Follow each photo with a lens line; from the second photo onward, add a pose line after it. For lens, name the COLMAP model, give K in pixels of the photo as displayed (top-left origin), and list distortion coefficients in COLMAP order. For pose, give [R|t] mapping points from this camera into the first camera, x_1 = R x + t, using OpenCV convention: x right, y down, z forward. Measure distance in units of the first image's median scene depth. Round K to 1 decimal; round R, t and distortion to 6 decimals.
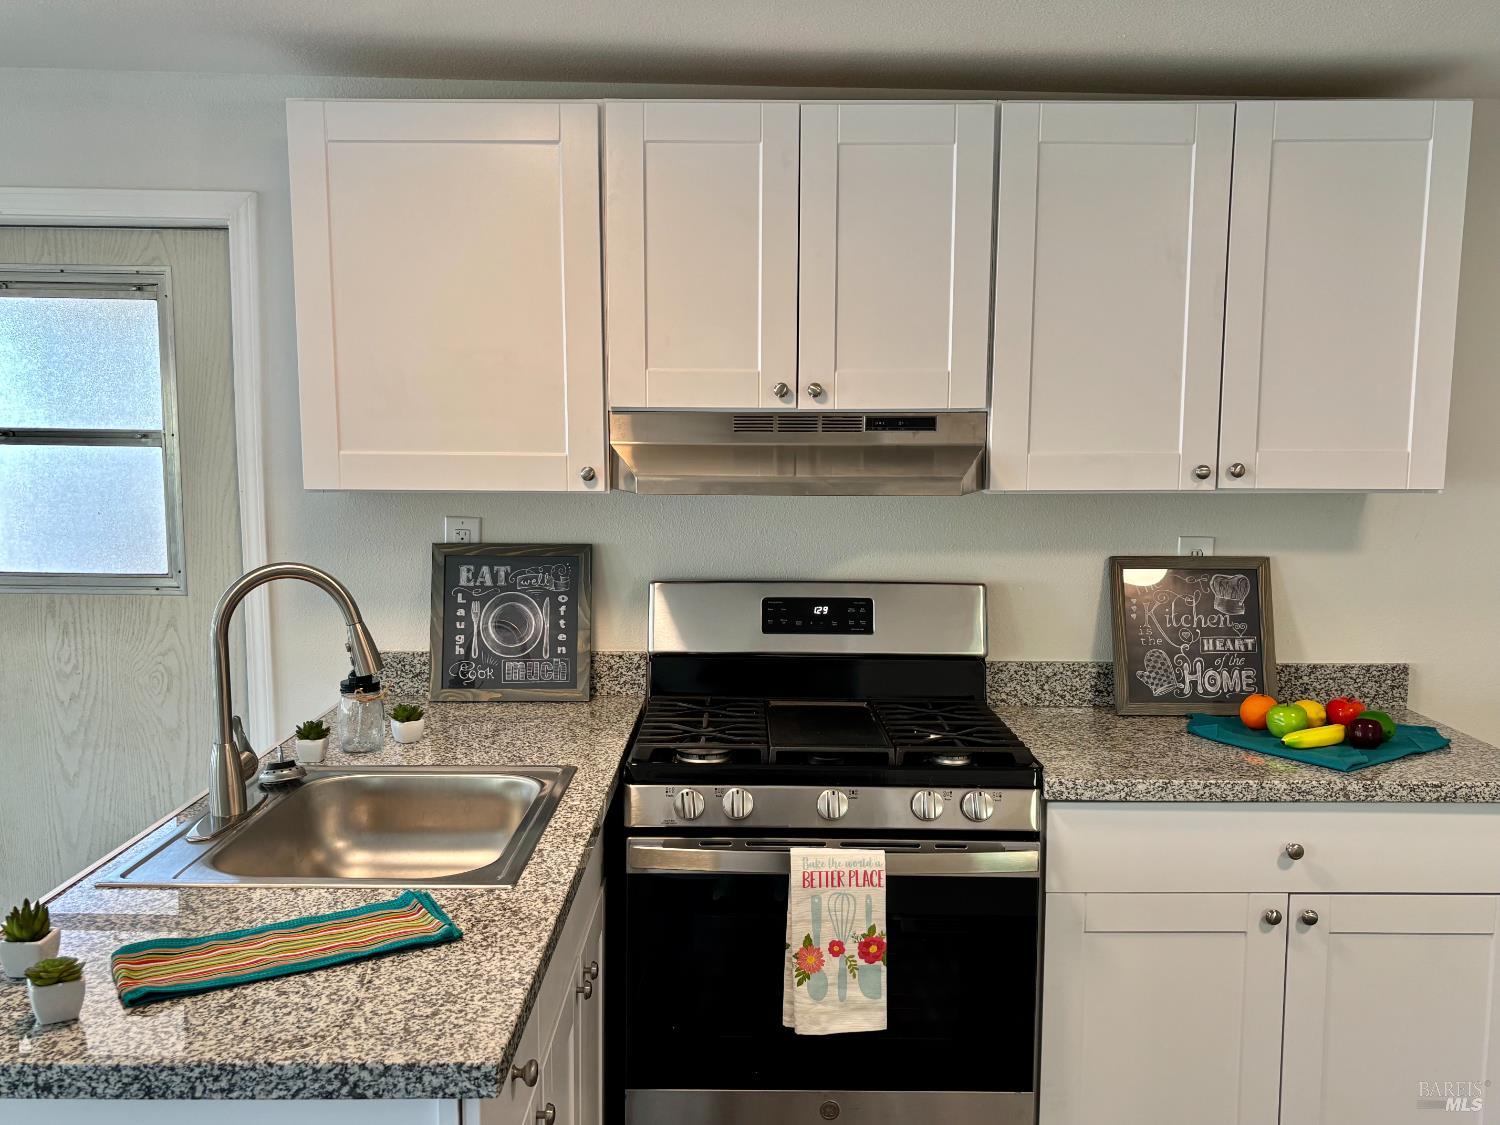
lens RADIAL K [[1347.6, 0, 757.6], [0, 1347.6, 567.0], [0, 0, 1]] dist [0.045662, -0.023496]
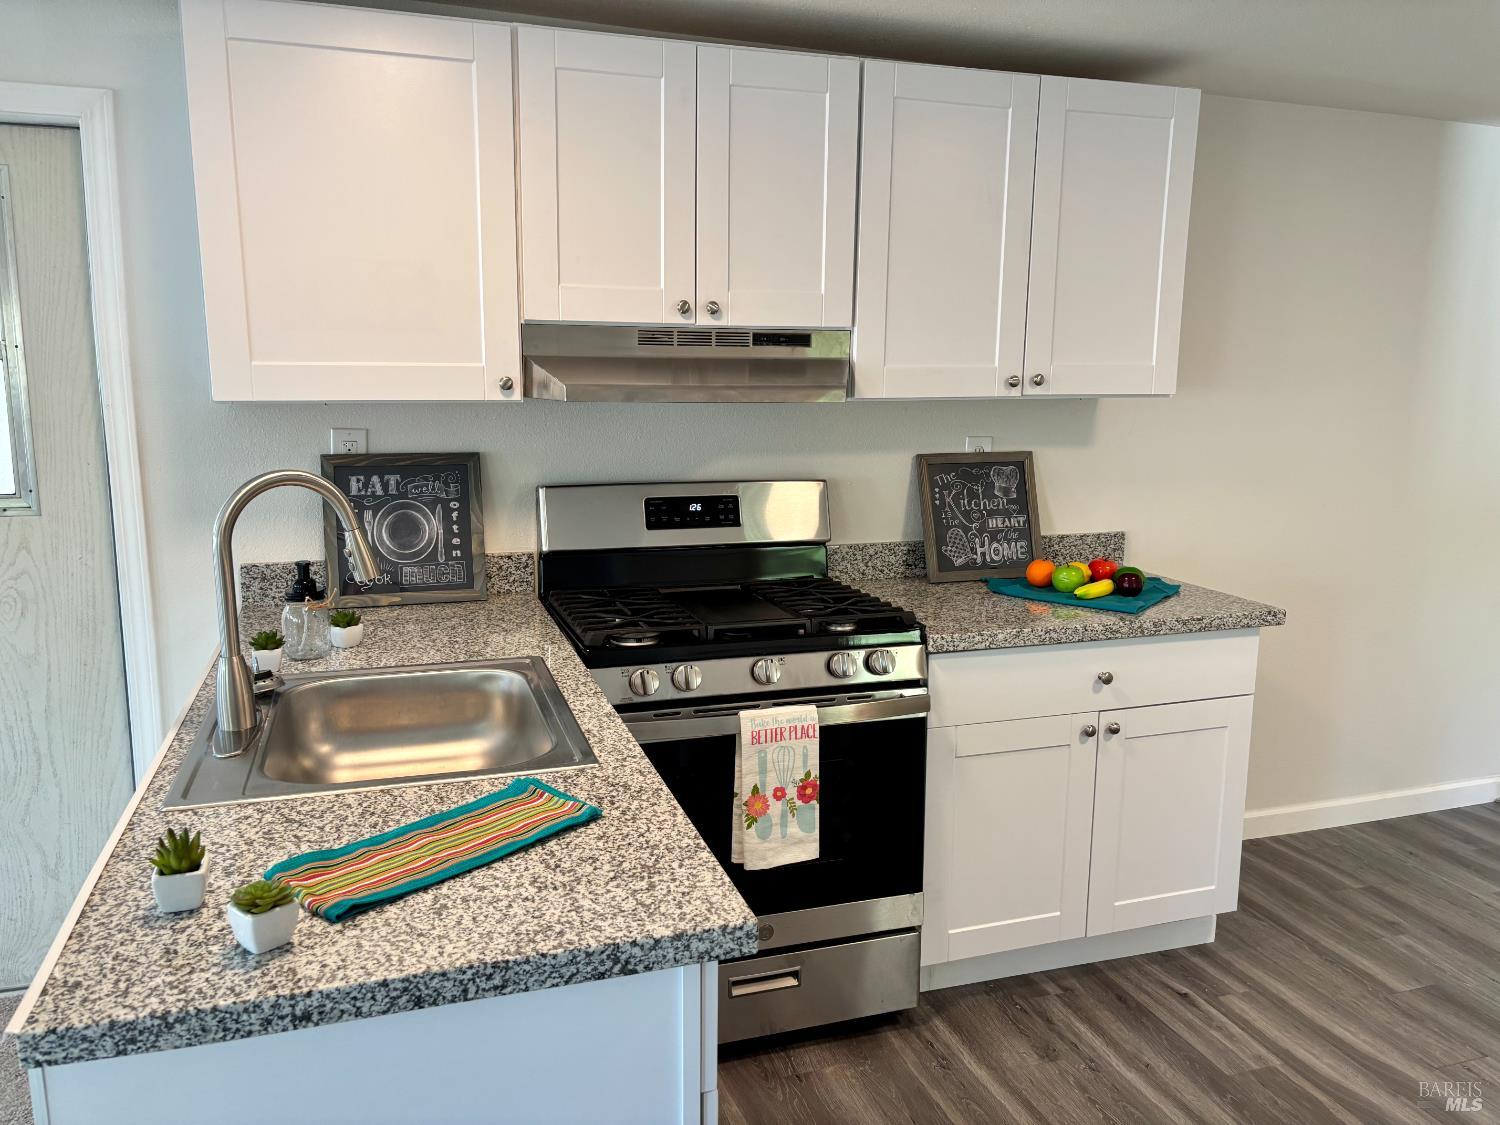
lens RADIAL K [[1130.0, 0, 752.2], [0, 1130.0, 551.6], [0, 0, 1]] dist [0.059491, -0.068708]
pose [[0.950159, -0.048778, 0.307928, -0.221037], [0.030100, 0.997423, 0.065121, 0.009989], [-0.310311, -0.052606, 0.949178, 0.085402]]
